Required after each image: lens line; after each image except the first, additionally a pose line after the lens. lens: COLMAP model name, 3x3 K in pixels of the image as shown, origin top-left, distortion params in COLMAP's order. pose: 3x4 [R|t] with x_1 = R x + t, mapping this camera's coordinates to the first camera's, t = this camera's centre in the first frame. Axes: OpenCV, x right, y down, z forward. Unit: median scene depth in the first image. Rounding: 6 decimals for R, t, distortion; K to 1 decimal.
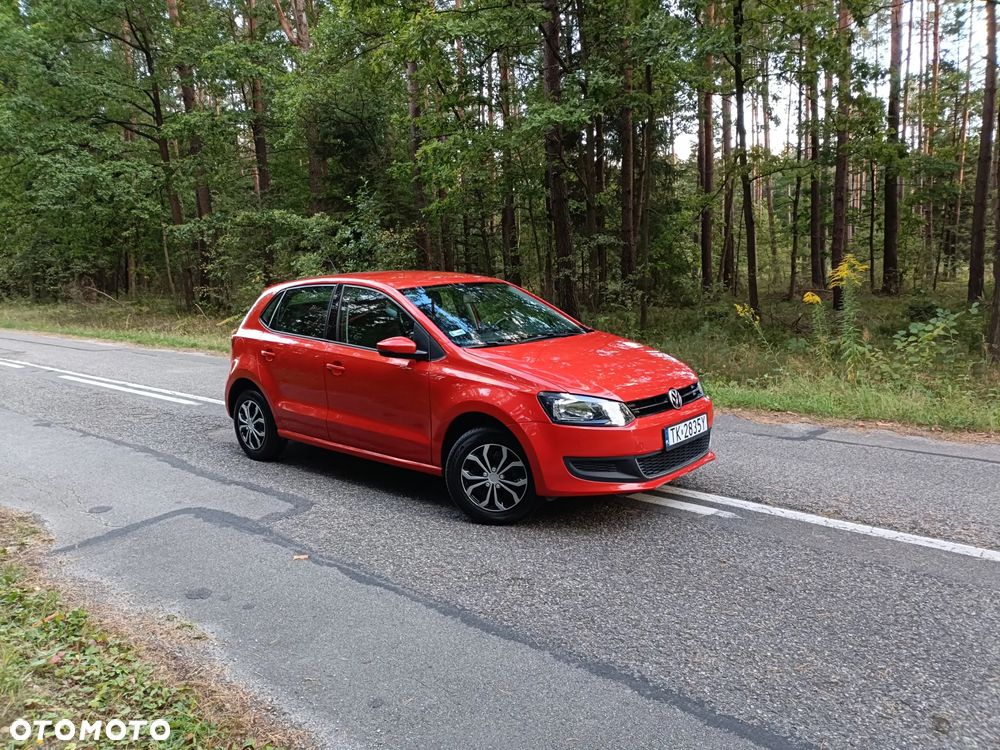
lens RADIAL K [[733.5, 0, 495.9], [0, 733.5, 366.7], [0, 0, 1]] dist [0.039623, -0.028249]
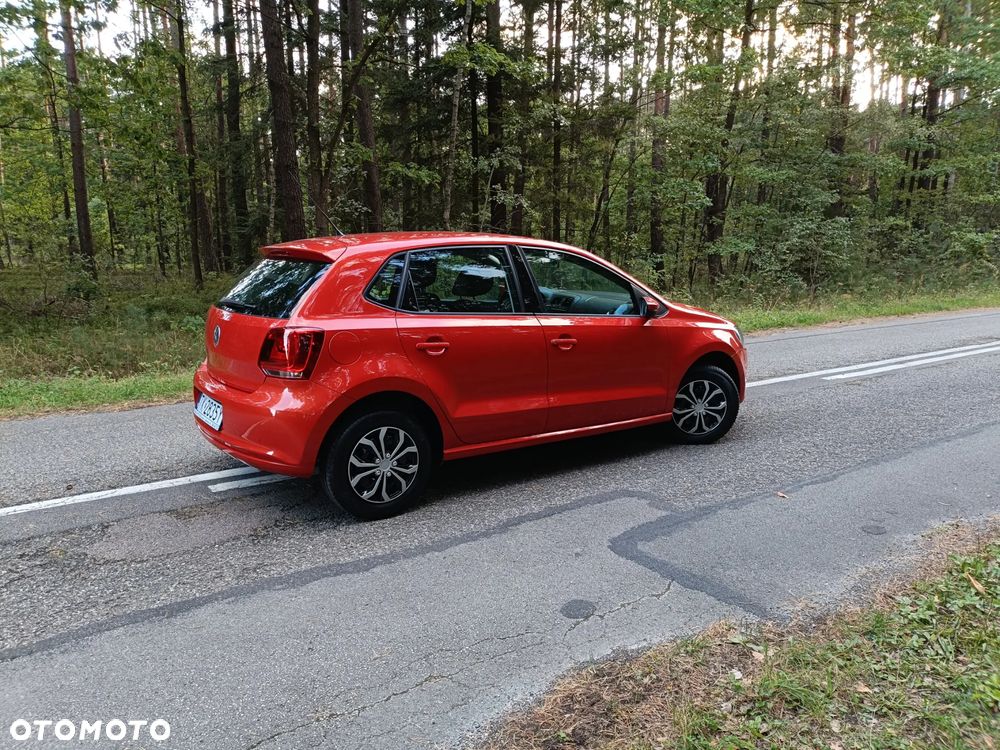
lens RADIAL K [[733.5, 0, 498.3], [0, 733.5, 376.9], [0, 0, 1]] dist [0.039623, -0.028249]
pose [[0.224891, -0.143982, 0.963687, -0.938914], [0.114610, 0.986066, 0.120579, -0.062429], [-0.967620, 0.083331, 0.238259, 0.772611]]
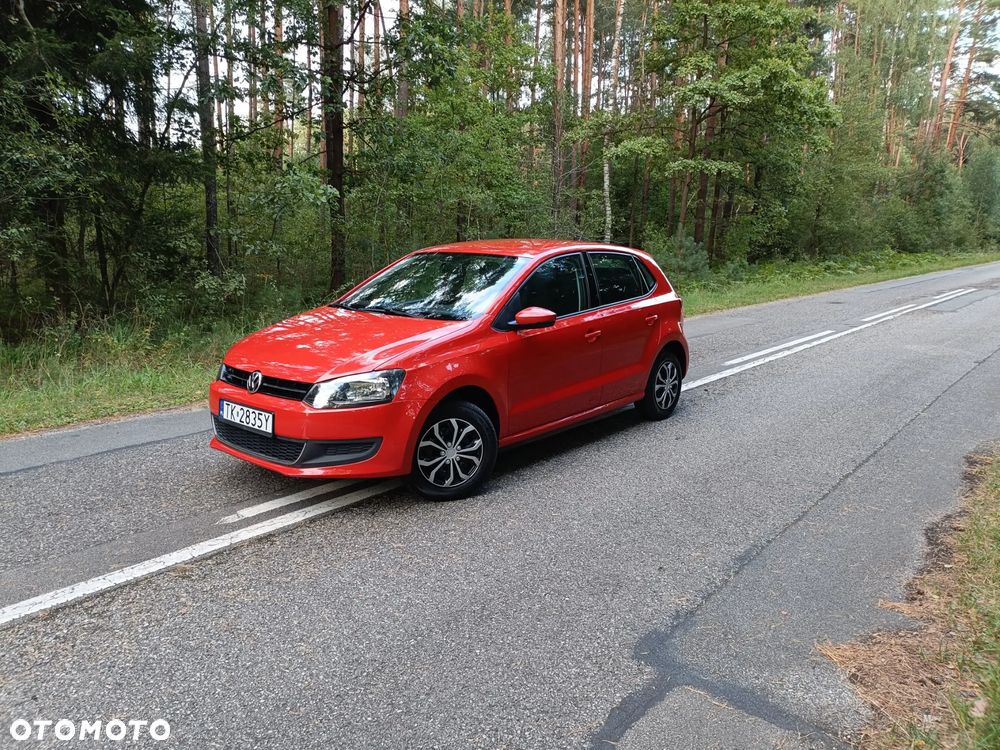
lens RADIAL K [[733.5, 0, 501.2], [0, 733.5, 369.7], [0, 0, 1]] dist [0.039623, -0.028249]
pose [[0.026412, 0.209330, -0.977488, 0.876367], [-0.143350, 0.968516, 0.203535, -0.156011], [0.989320, 0.134747, 0.055588, 0.942606]]
